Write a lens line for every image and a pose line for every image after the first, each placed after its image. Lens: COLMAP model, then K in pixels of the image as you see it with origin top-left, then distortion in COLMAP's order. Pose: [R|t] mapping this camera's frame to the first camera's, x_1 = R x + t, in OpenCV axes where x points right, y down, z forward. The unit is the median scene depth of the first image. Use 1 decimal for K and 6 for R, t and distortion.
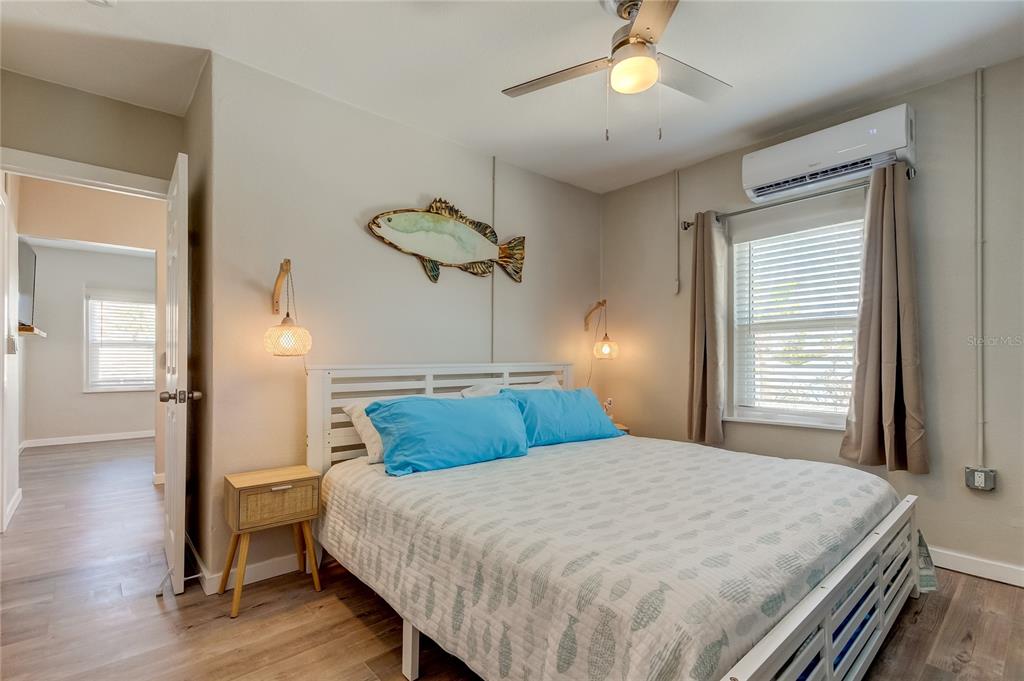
lens RADIAL K [[476.7, 0, 515.7], [0, 476.7, 351.2], [0, 0, 1]] dist [0.025267, -0.011450]
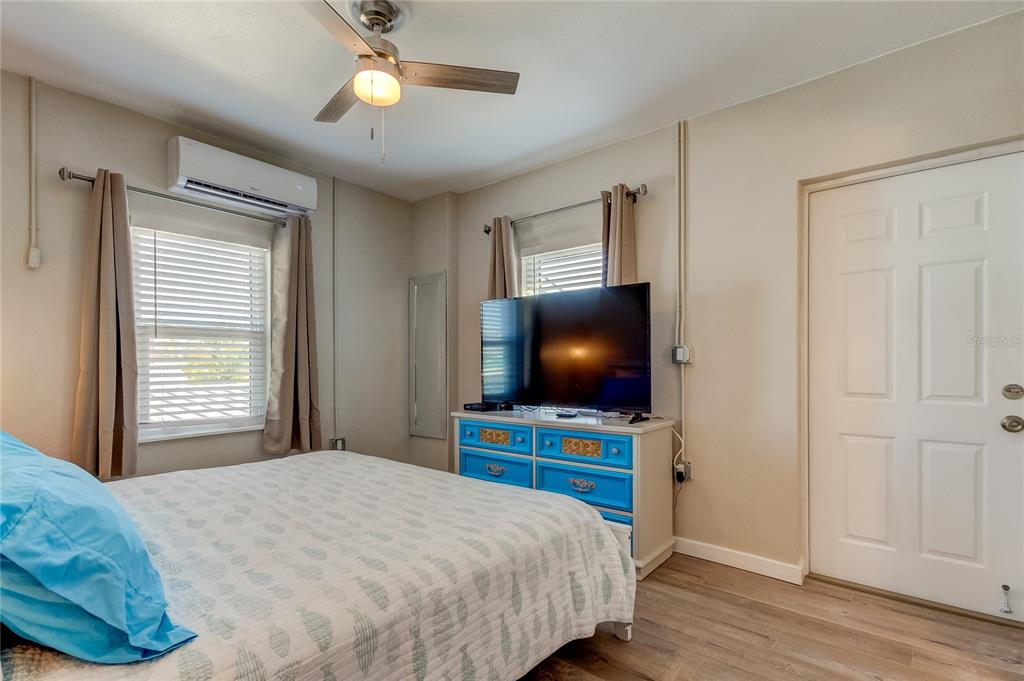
lens RADIAL K [[485.0, 0, 497.5], [0, 485.0, 365.3], [0, 0, 1]] dist [0.024439, 0.000102]
pose [[-0.136501, 0.005490, 0.990625, -0.507260], [-0.018416, 0.999798, -0.008079, 0.009512], [-0.990469, -0.019346, -0.136372, 0.554217]]
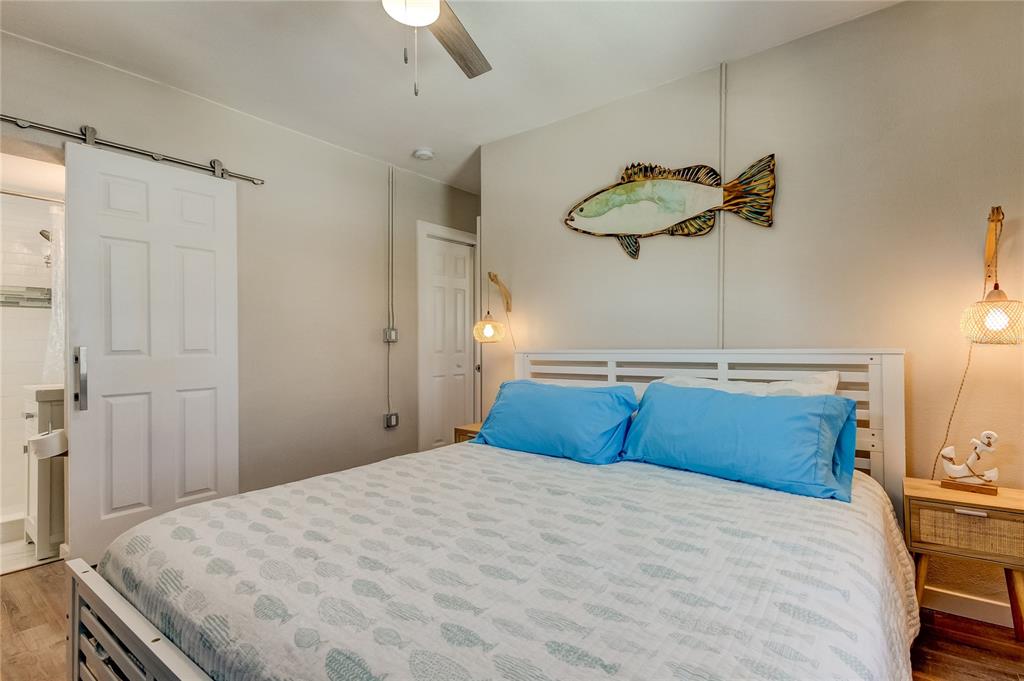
lens RADIAL K [[488.6, 0, 556.5], [0, 488.6, 339.1], [0, 0, 1]] dist [-0.001736, -0.000721]
pose [[0.220648, -0.014365, -0.975248, 0.694514], [0.020247, 0.999744, -0.010145, 0.013145], [0.975143, -0.017508, 0.220883, 0.655955]]
